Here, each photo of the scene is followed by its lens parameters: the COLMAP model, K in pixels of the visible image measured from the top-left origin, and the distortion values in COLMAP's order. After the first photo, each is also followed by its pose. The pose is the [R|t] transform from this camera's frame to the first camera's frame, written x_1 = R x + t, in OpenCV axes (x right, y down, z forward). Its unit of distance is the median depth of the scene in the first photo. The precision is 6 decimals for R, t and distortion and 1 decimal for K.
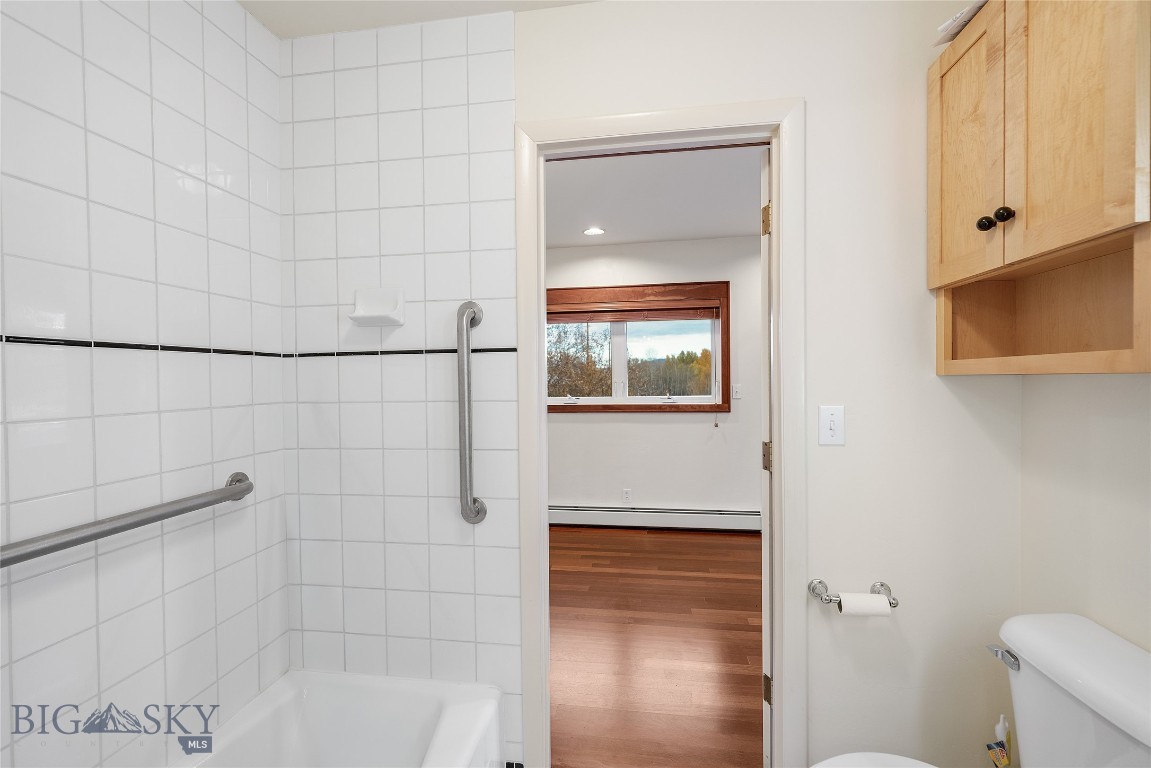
lens RADIAL K [[507.4, 0, 561.4], [0, 507.4, 380.5], [0, 0, 1]] dist [0.000358, -0.000001]
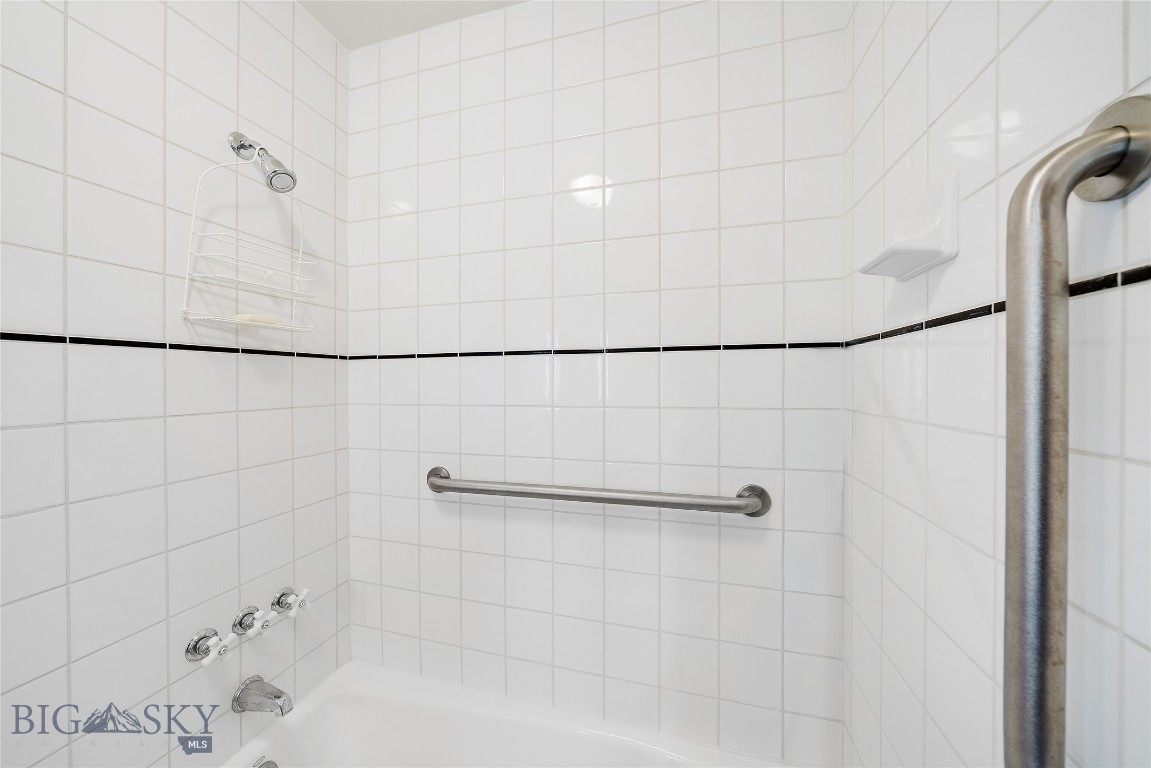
lens RADIAL K [[426.6, 0, 580.5], [0, 426.6, 385.0], [0, 0, 1]] dist [-0.001076, -0.000073]
pose [[-0.131240, 0.012287, -0.991274, 0.124703], [0.004548, 0.999920, 0.011792, 0.001514], [0.991340, -0.002961, -0.131285, 0.843080]]
